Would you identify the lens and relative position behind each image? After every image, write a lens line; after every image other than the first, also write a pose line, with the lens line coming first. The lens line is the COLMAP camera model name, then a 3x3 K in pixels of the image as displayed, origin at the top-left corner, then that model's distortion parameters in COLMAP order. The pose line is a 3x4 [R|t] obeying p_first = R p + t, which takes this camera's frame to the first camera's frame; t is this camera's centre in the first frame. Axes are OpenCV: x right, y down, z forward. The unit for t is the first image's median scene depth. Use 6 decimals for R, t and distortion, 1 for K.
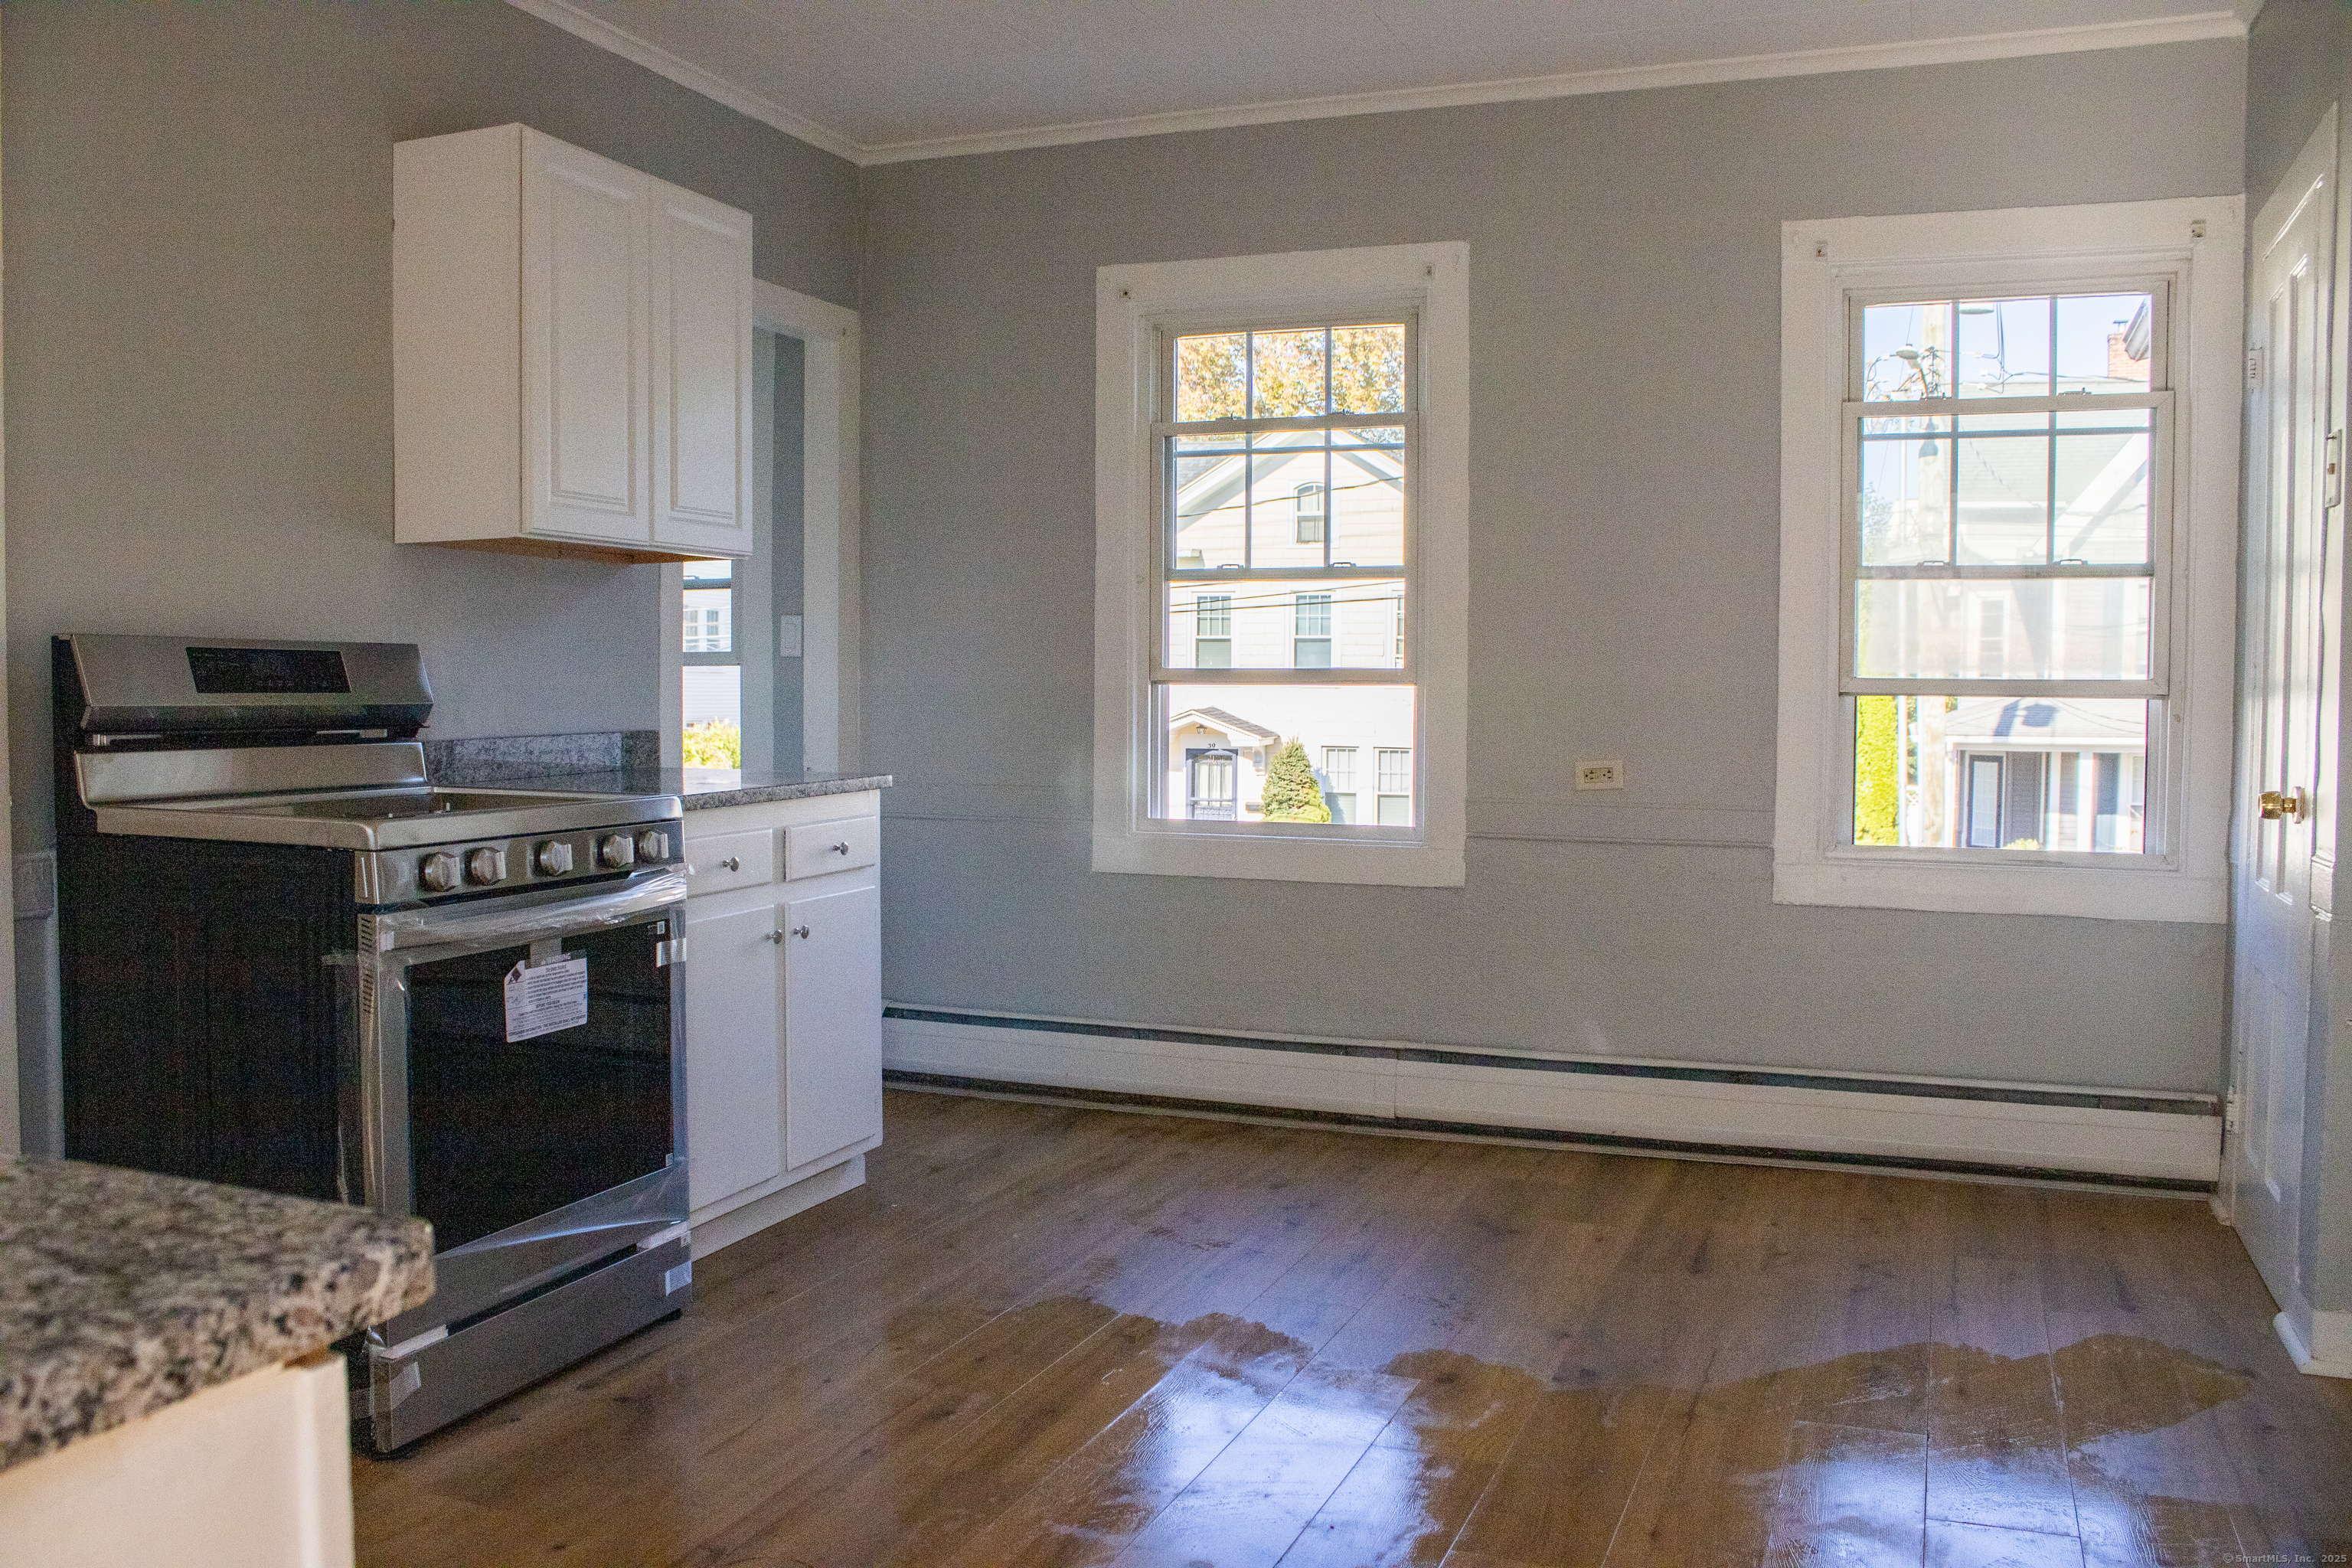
lens RADIAL K [[1961.3, 0, 1162.4], [0, 1961.3, 801.0], [0, 0, 1]] dist [-0.167745, 0.149329]
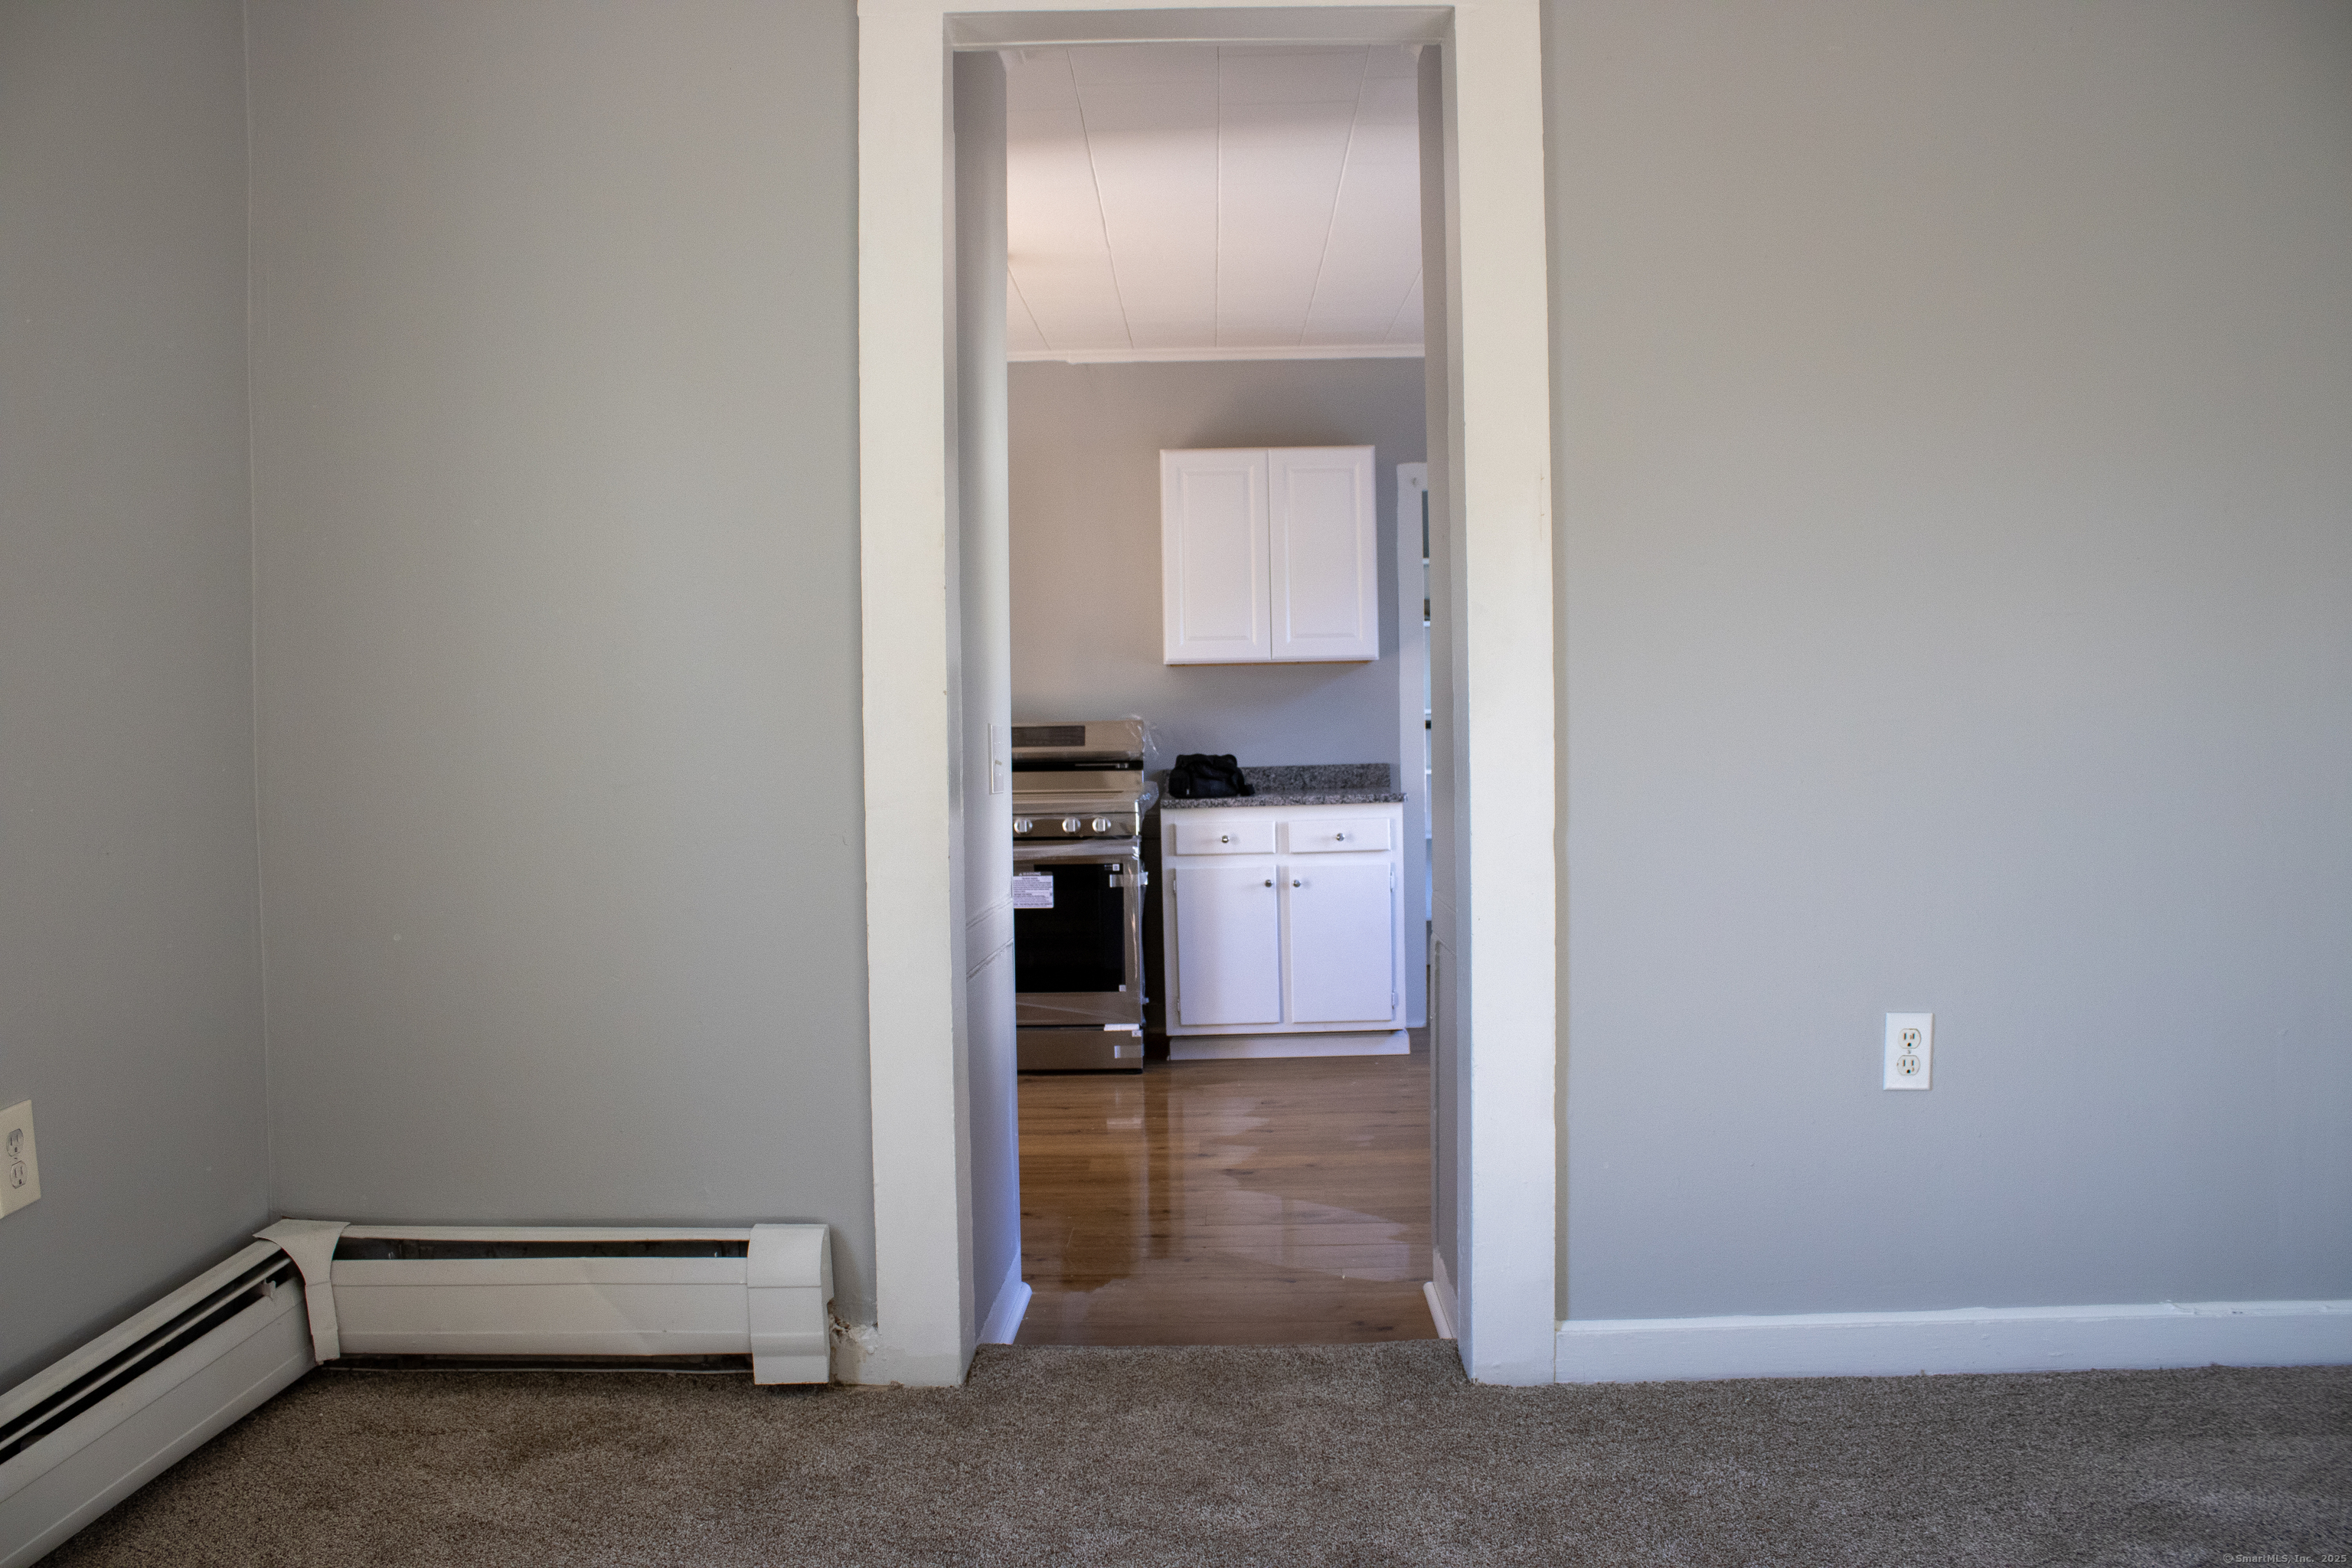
lens RADIAL K [[1961.3, 0, 1162.4], [0, 1961.3, 801.0], [0, 0, 1]] dist [-0.167745, 0.149329]
pose [[0.358484, 0.020222, -0.933317, 1.562738], [-0.028690, 0.999532, 0.010636, -0.022303], [0.933095, 0.022964, 0.358896, 0.327595]]
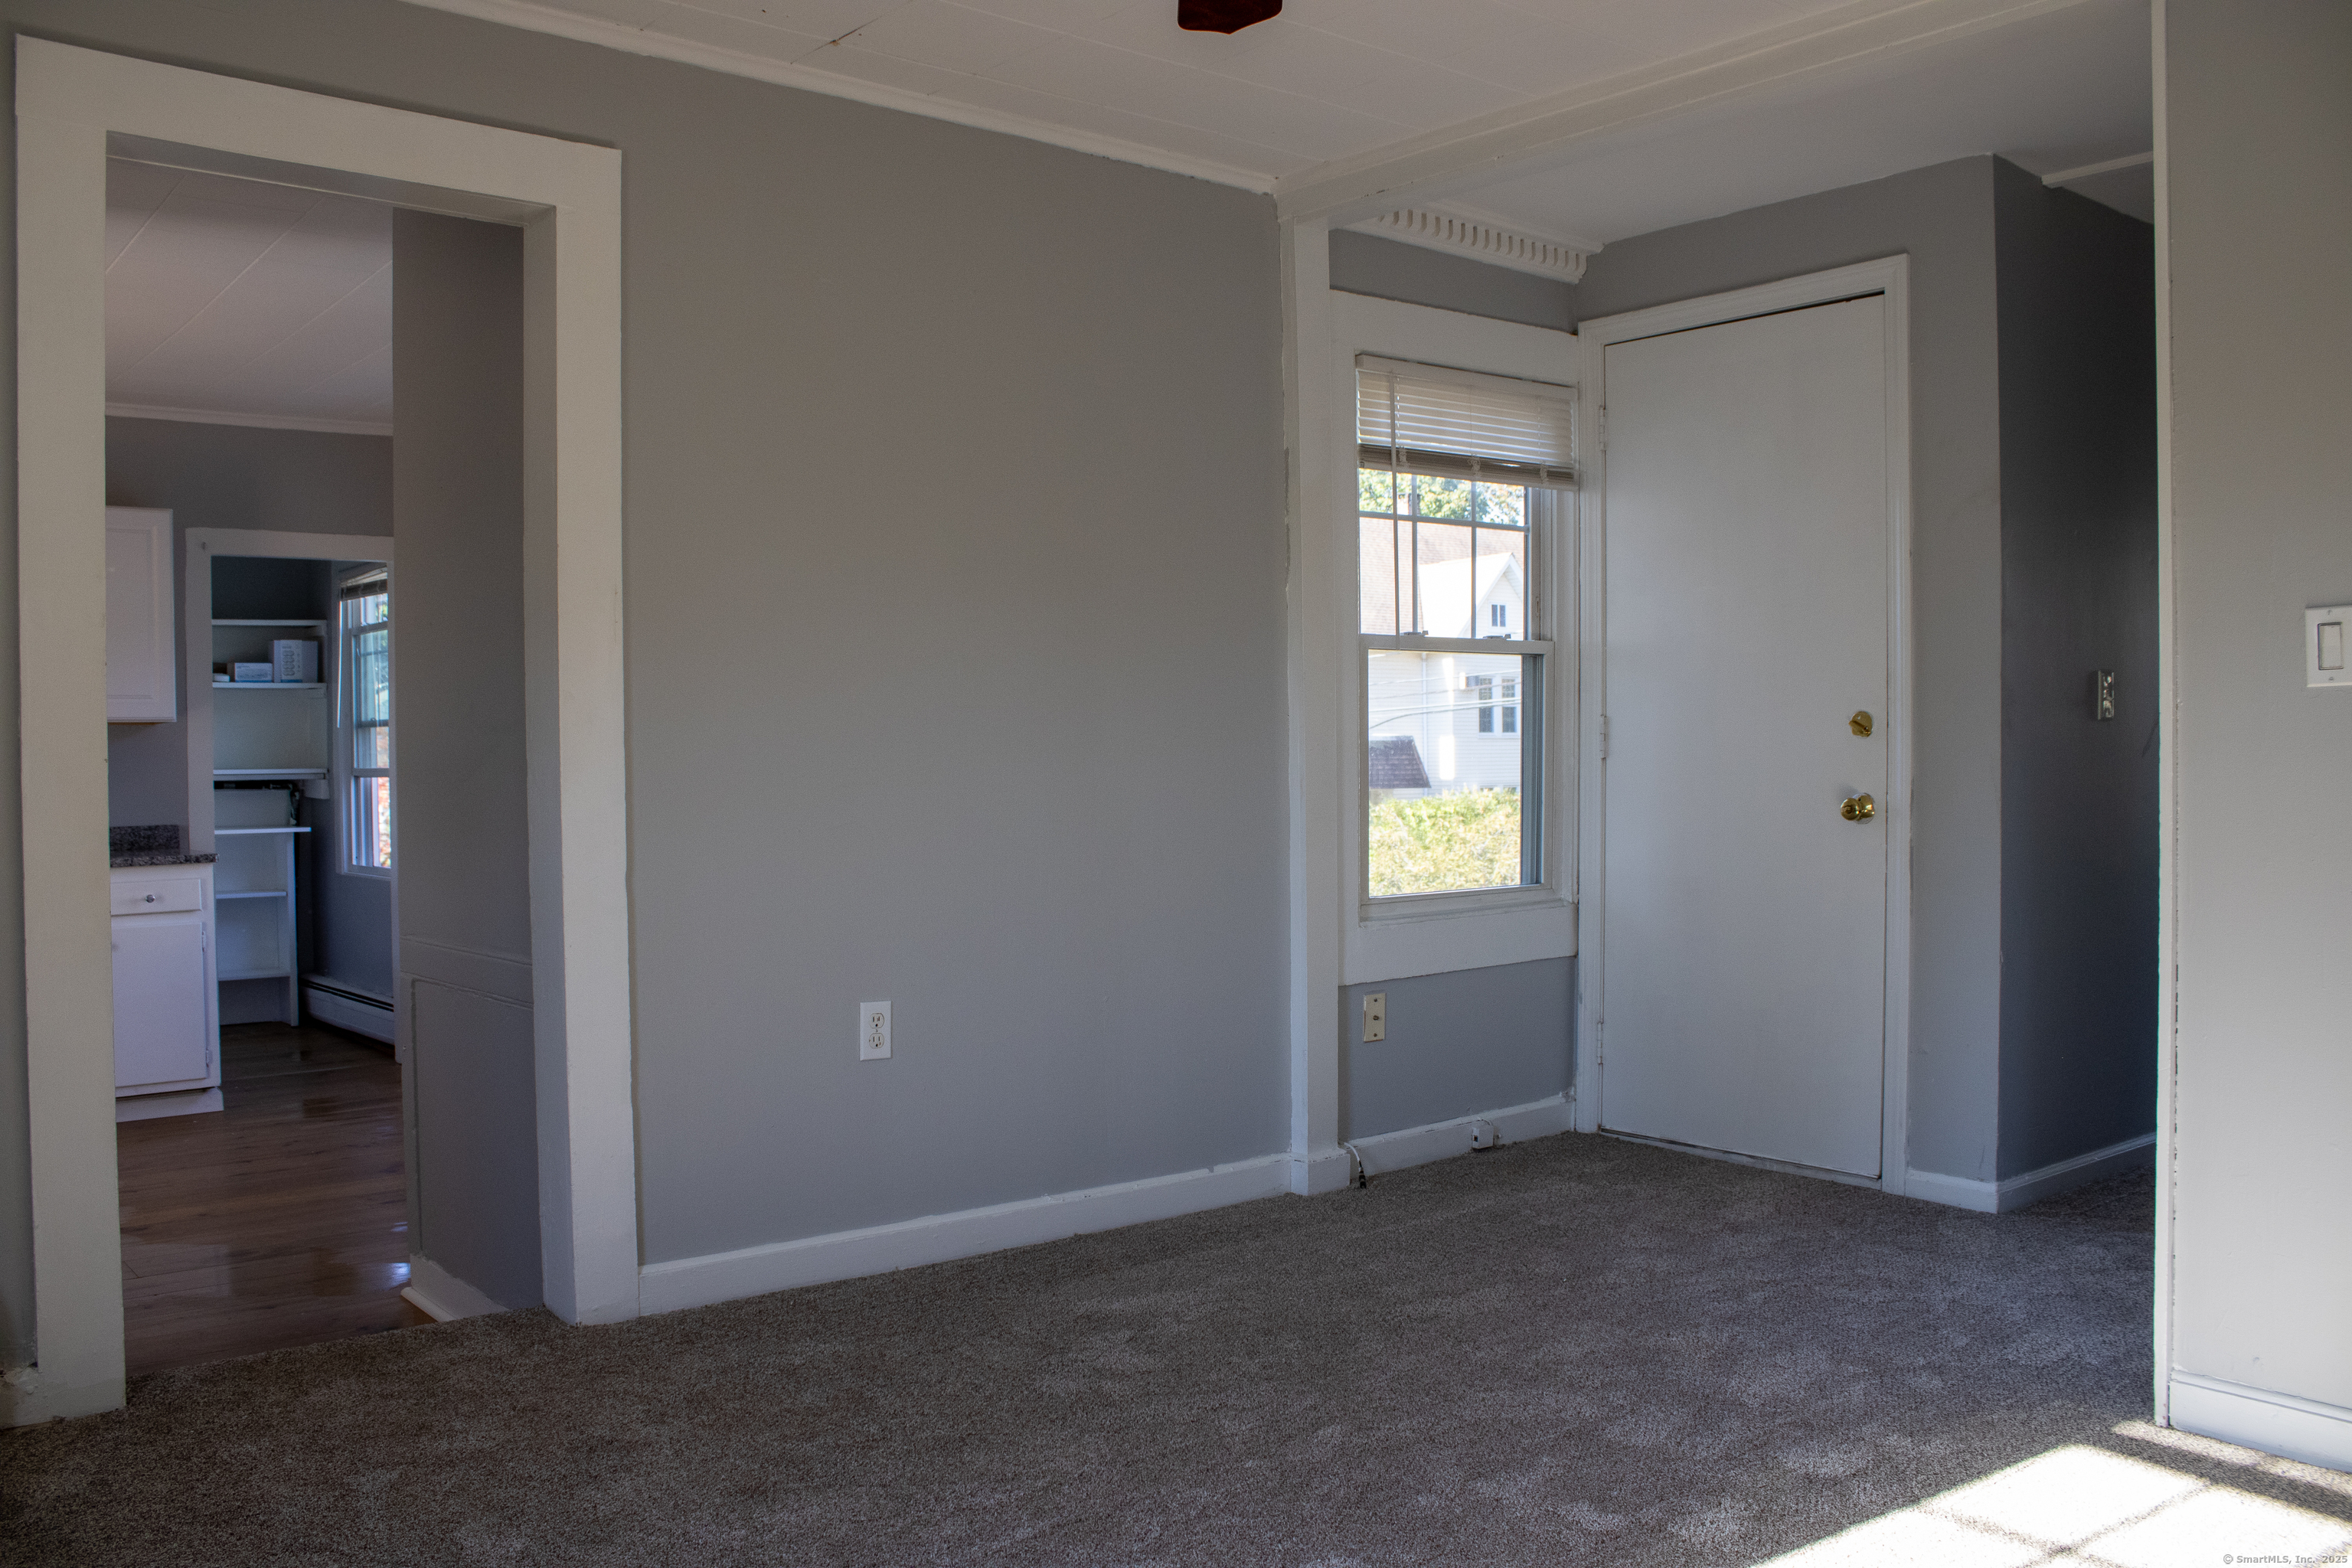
lens RADIAL K [[1961.3, 0, 1162.4], [0, 1961.3, 801.0], [0, 0, 1]] dist [-0.167745, 0.149329]
pose [[0.878000, -0.011803, -0.478515, 1.596665], [-0.003258, 0.999525, -0.030631, -0.013691], [0.478650, 0.028453, 0.877545, 0.018639]]
